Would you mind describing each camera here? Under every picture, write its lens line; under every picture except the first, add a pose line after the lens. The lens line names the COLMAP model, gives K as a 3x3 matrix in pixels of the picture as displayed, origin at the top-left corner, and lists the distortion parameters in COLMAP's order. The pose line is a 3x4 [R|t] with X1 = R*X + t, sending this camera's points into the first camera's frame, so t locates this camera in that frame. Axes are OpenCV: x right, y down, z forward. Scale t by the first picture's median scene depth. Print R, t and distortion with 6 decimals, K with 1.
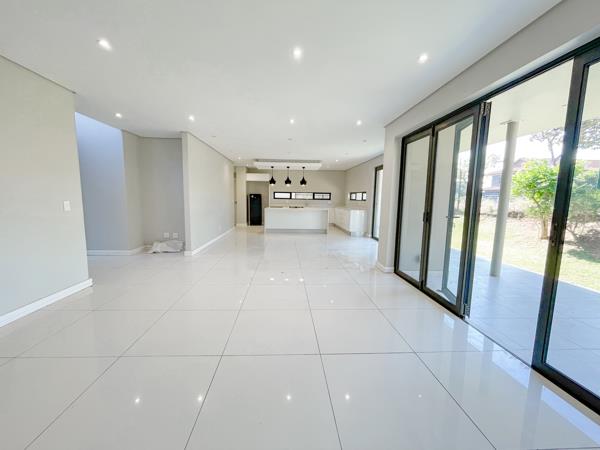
lens RADIAL K [[241.5, 0, 296.8], [0, 241.5, 224.6], [0, 0, 1]] dist [-0.000786, -0.000514]
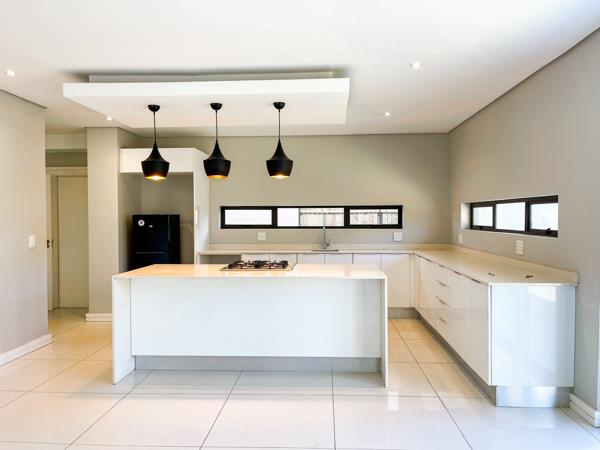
lens RADIAL K [[445.0, 0, 300.1], [0, 445.0, 227.3], [0, 0, 1]] dist [0.080502, 0.004648]
pose [[0.994215, -0.017625, -0.105955, 0.095114], [0.008007, 0.995863, -0.090519, -0.071184], [0.107112, 0.089147, 0.990242, 0.560601]]
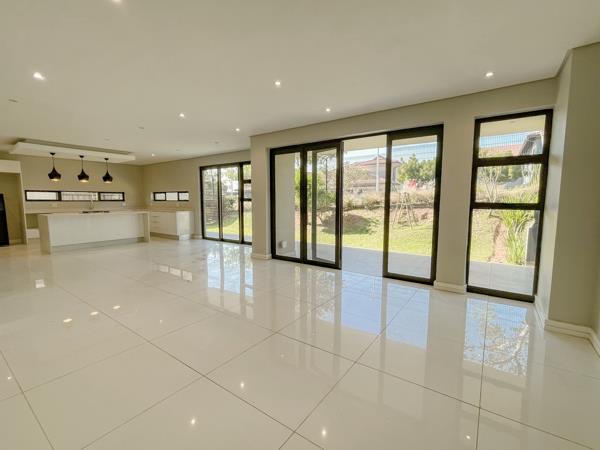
lens RADIAL K [[269.0, 0, 297.6], [0, 269.0, 225.4], [0, 0, 1]] dist [0.002957, -0.000050]
pose [[0.620126, -0.090680, 0.779244, -0.275453], [0.097683, 0.994492, 0.037992, -0.002829], [-0.778397, 0.052559, 0.625568, 0.018534]]
